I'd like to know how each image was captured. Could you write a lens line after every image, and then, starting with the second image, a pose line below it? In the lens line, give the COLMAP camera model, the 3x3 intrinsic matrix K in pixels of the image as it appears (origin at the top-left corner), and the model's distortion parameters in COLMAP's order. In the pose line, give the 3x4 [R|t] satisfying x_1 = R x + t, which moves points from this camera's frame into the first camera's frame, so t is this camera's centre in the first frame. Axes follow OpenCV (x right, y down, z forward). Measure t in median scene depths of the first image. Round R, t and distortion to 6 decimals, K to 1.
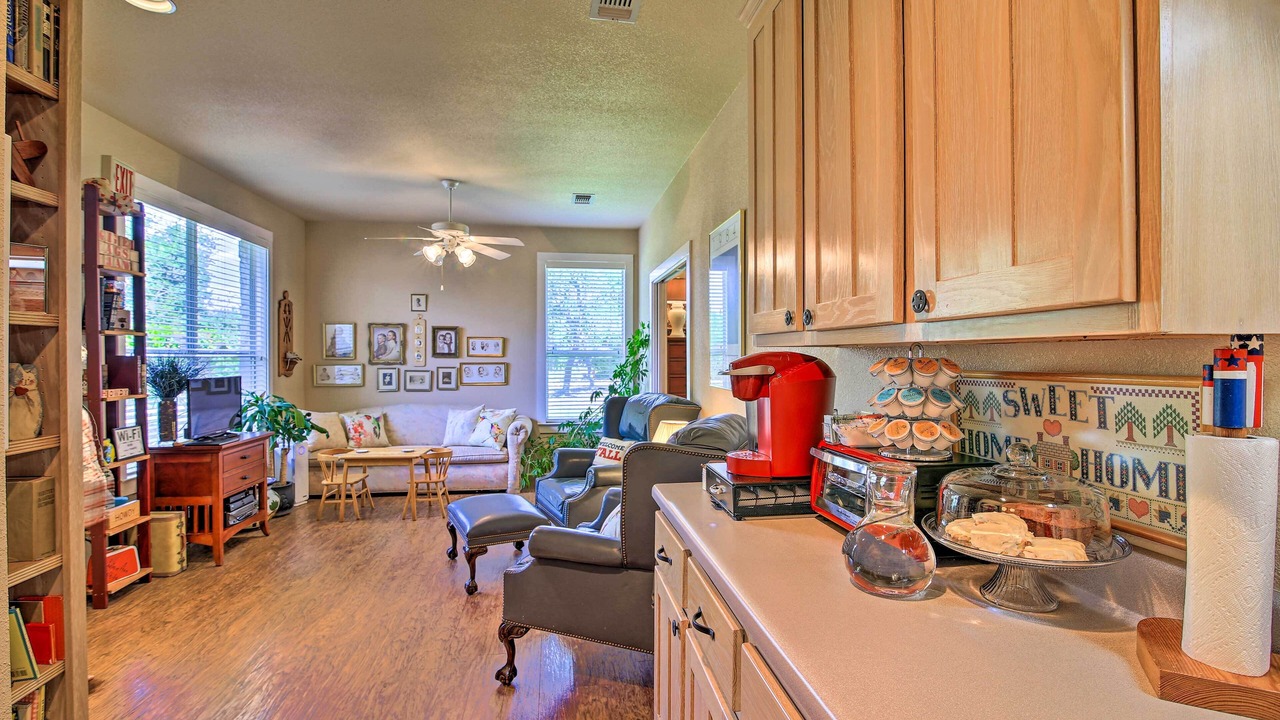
lens RADIAL K [[590.1, 0, 636.5], [0, 590.1, 363.5], [0, 0, 1]] dist [-0.020696, 0.002062]
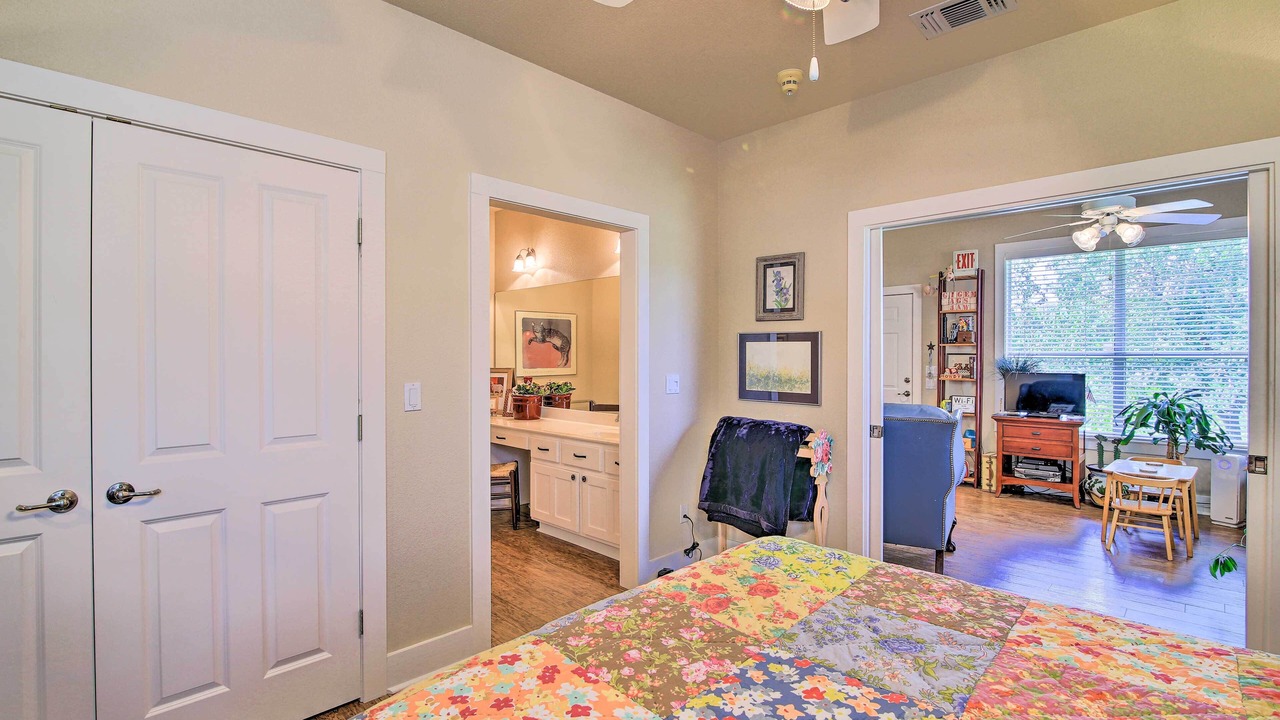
lens RADIAL K [[590.1, 0, 640.0], [0, 590.1, 356.7], [0, 0, 1]] dist [-0.020696, 0.002062]
pose [[-0.783840, 0.002505, -0.620957, 0.856800], [-0.005151, 0.999931, 0.010535, -0.023457], [0.620941, 0.011456, -0.783773, 1.468973]]
